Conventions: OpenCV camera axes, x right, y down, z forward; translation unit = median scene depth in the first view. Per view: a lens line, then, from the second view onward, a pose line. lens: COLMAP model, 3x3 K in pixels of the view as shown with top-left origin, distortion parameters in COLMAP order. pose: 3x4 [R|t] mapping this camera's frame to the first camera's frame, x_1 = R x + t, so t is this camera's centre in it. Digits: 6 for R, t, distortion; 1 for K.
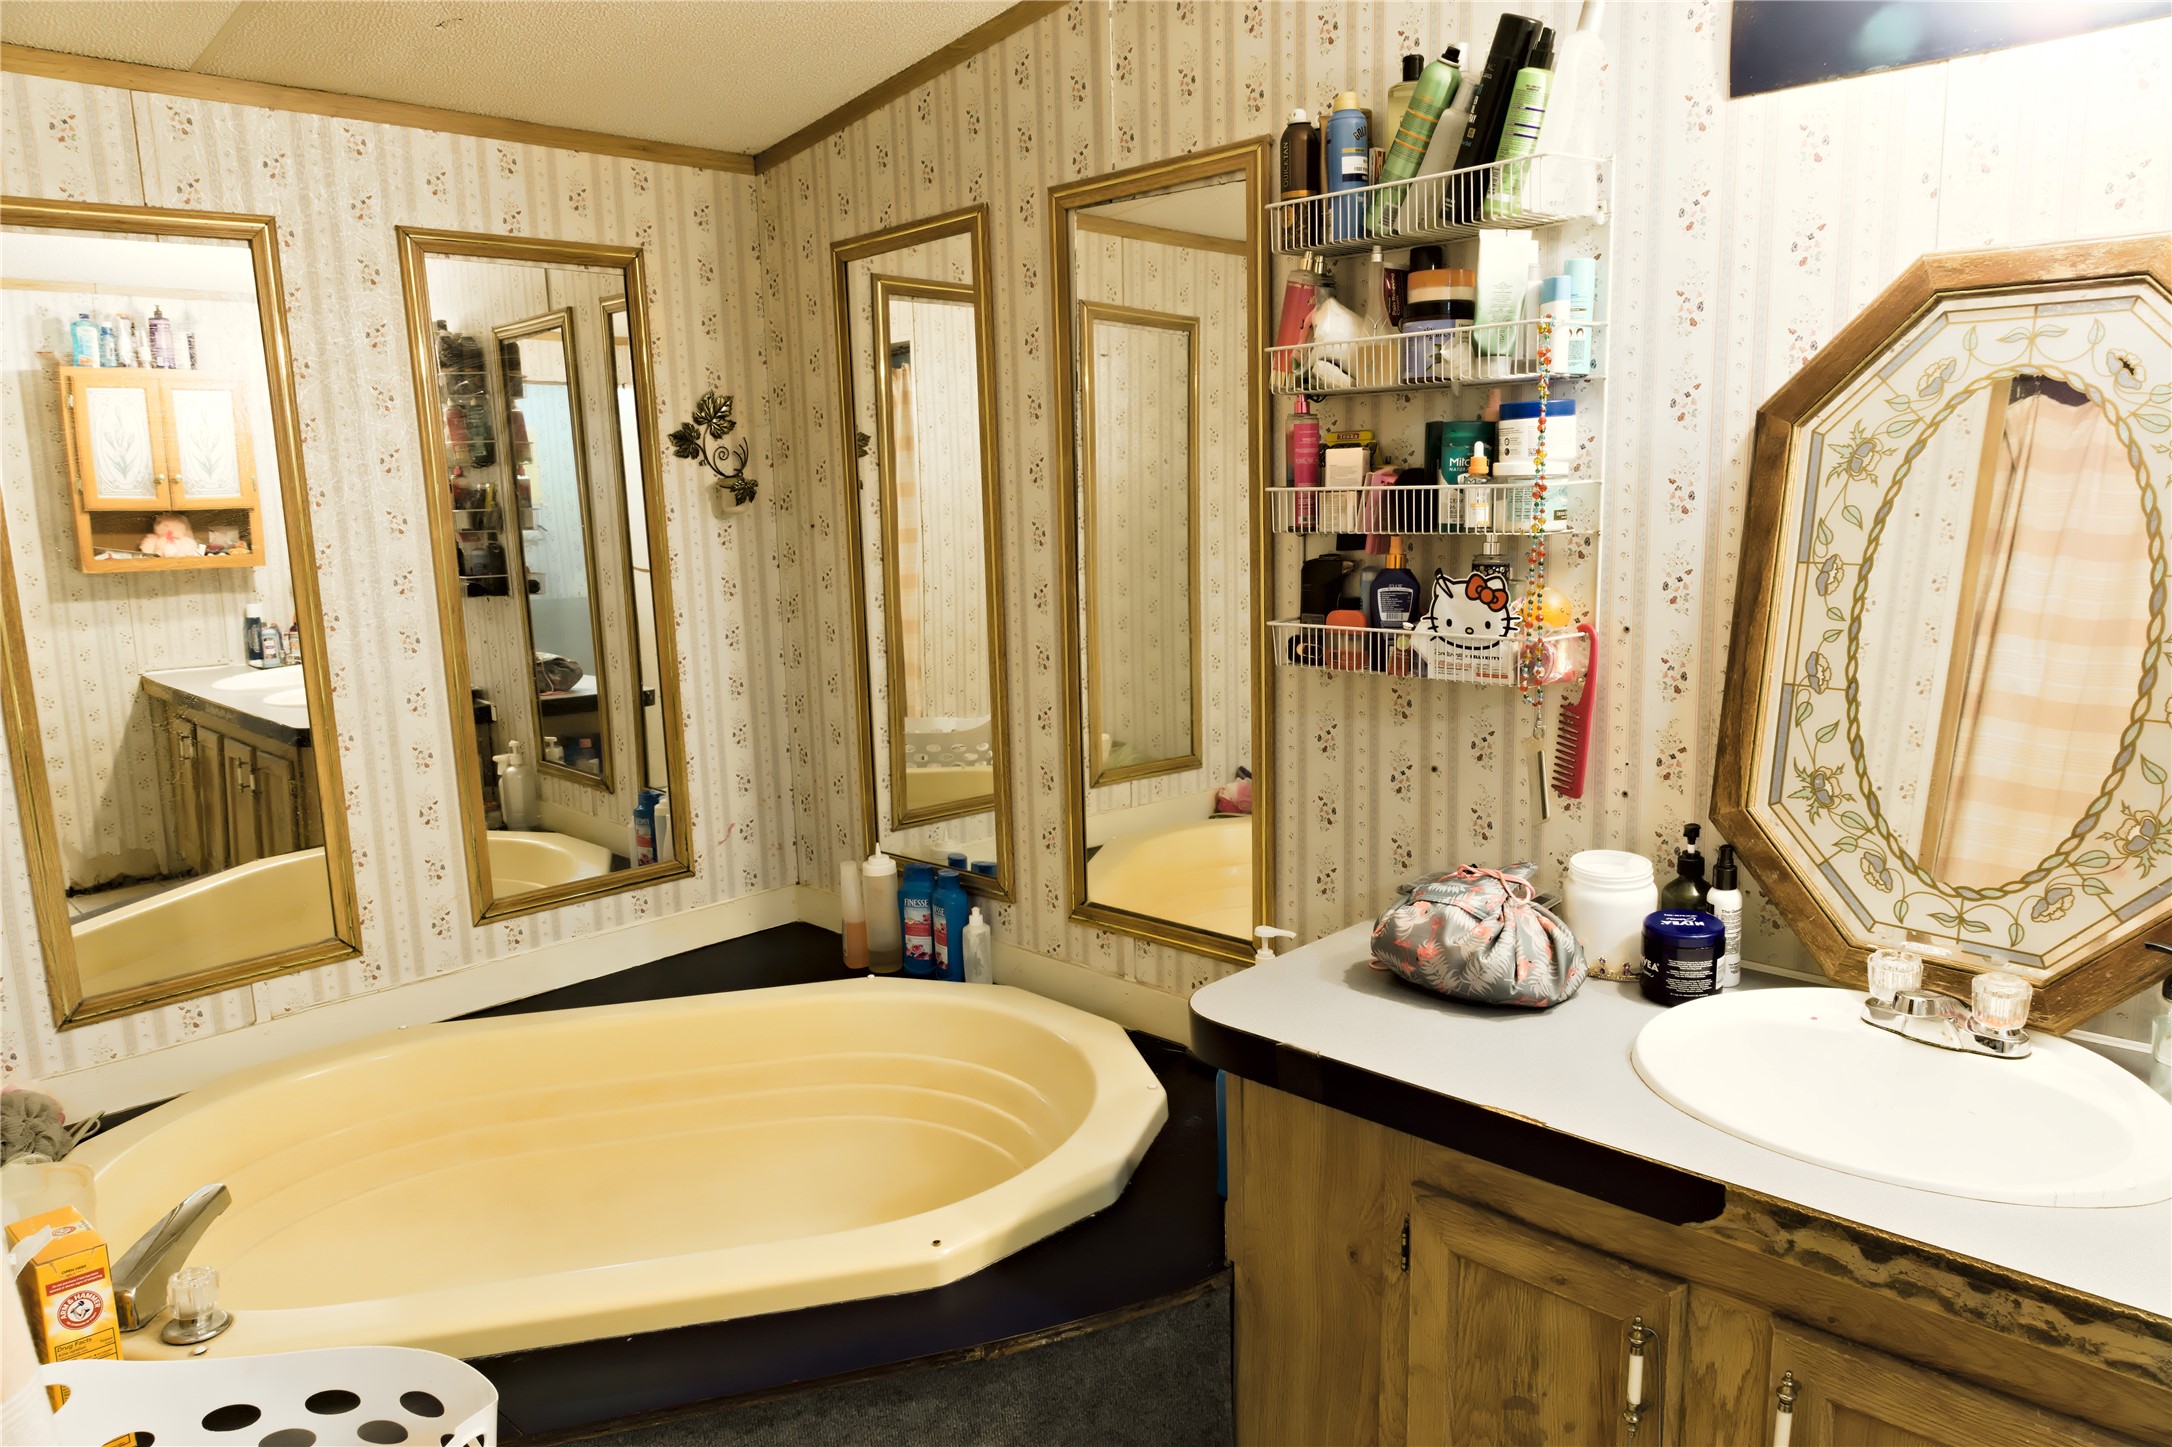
lens RADIAL K [[1454.1, 0, 1091.1], [0, 1454.1, 726.6], [0, 0, 1]] dist [-0.009802, -0.002786]
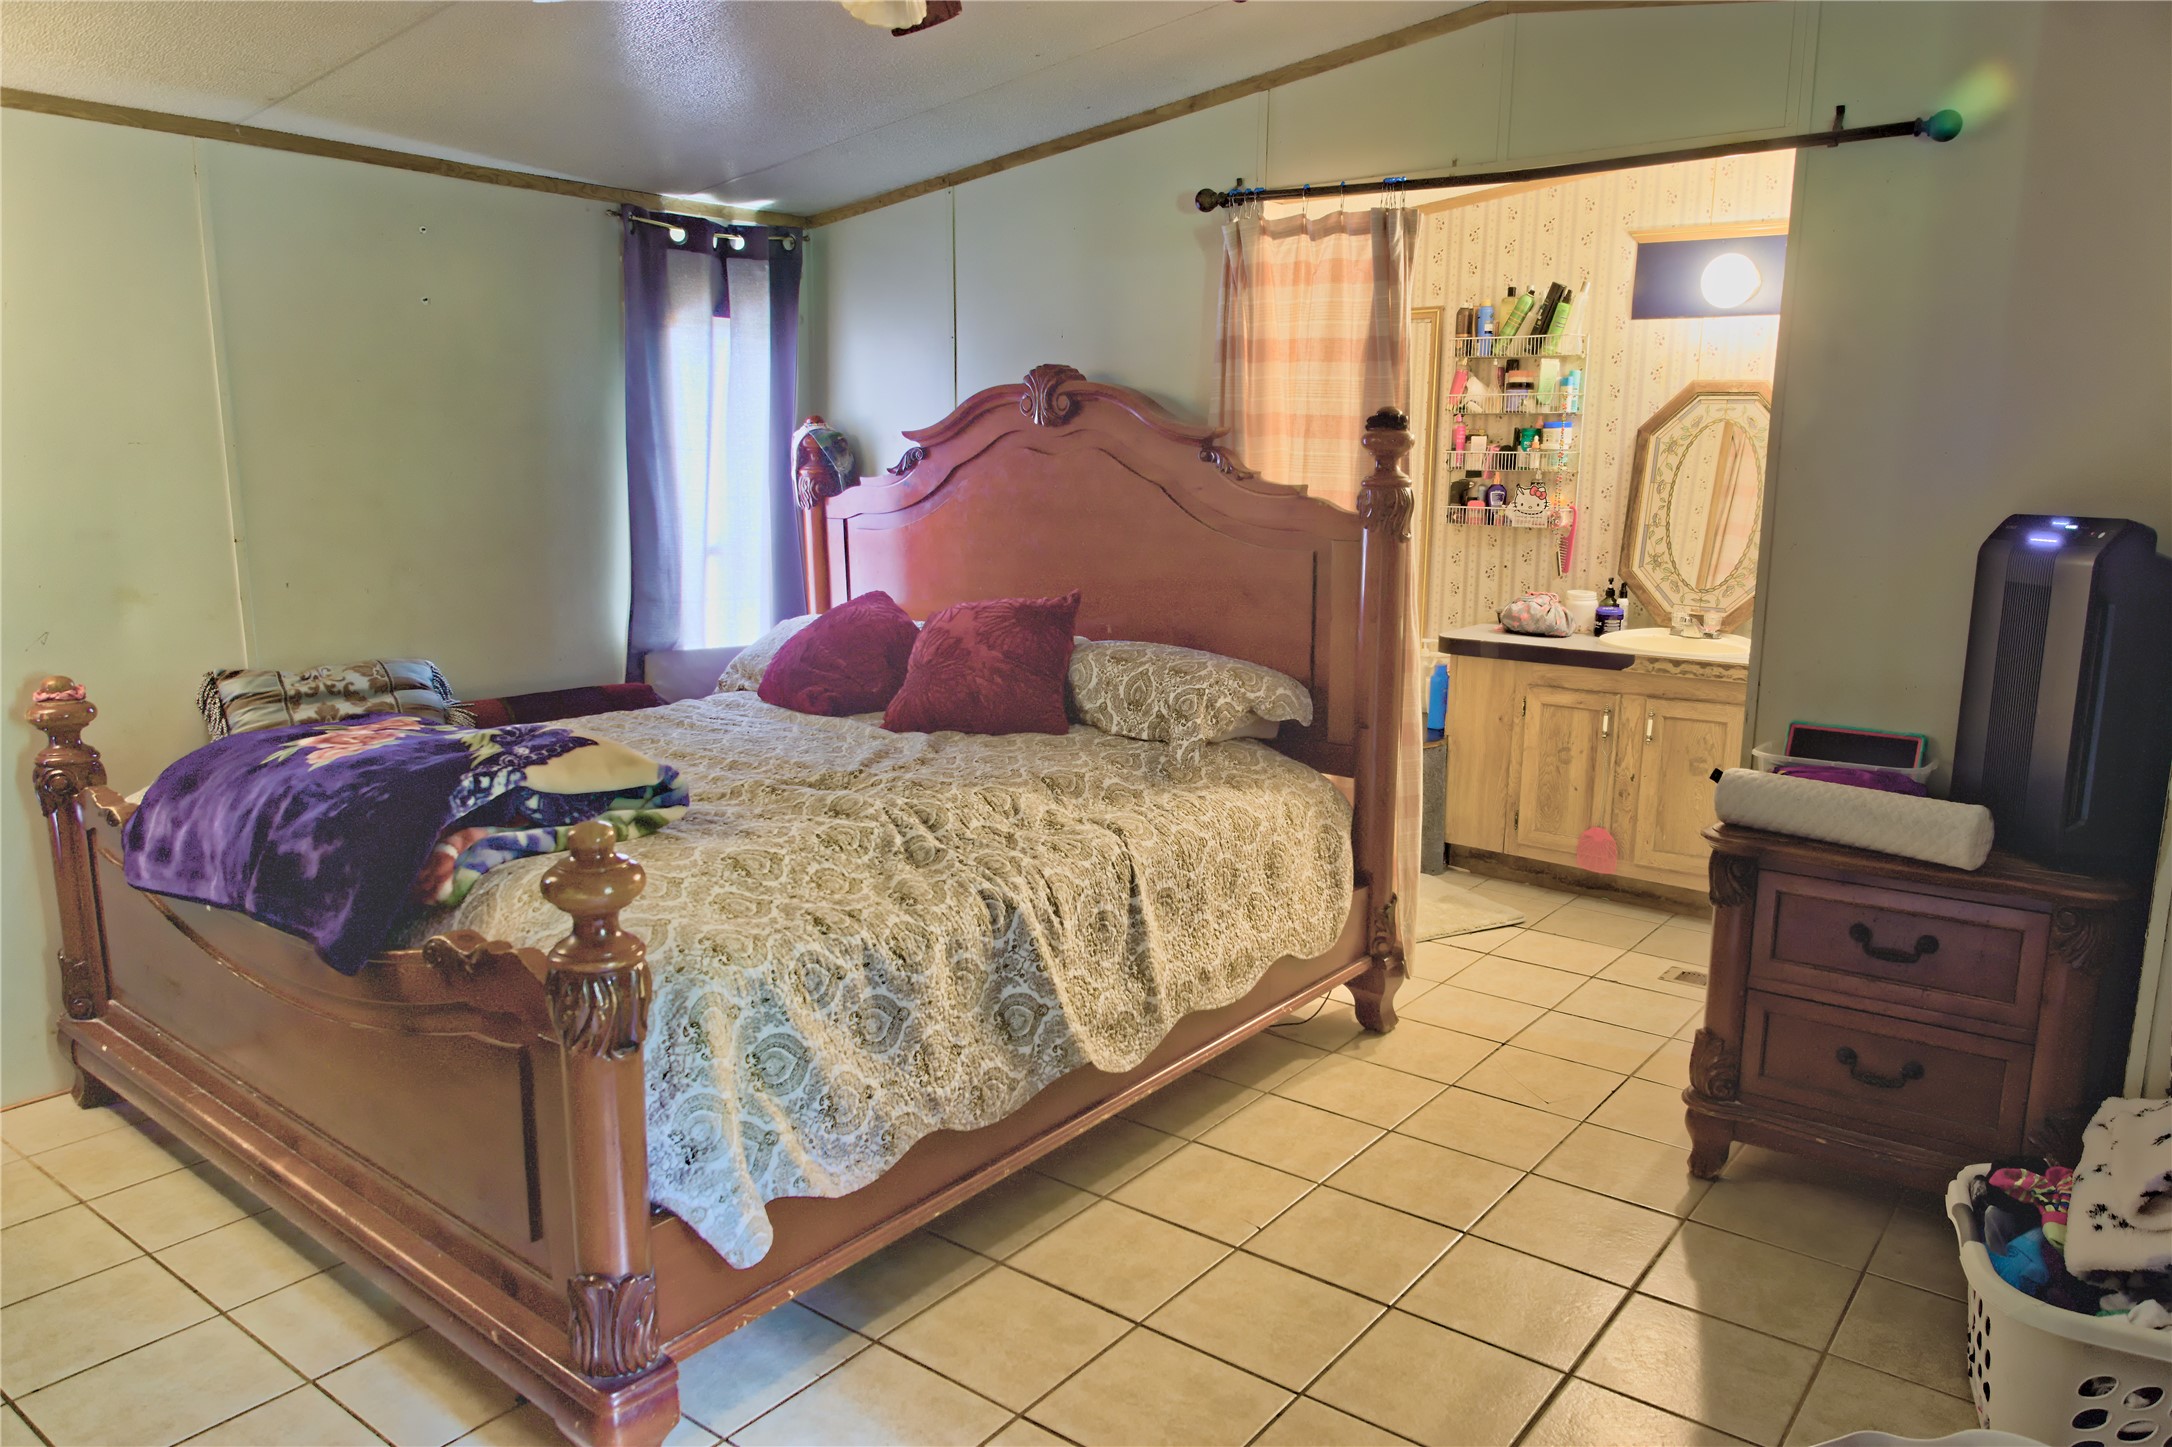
lens RADIAL K [[1454.1, 0, 1081.1], [0, 1454.1, 725.3], [0, 0, 1]] dist [-0.009802, -0.002786]
pose [[0.992011, 0.009058, 0.125824, -0.912462], [-0.011502, 0.999759, 0.018714, 0.301329], [-0.125624, -0.020012, 0.991876, -1.586777]]
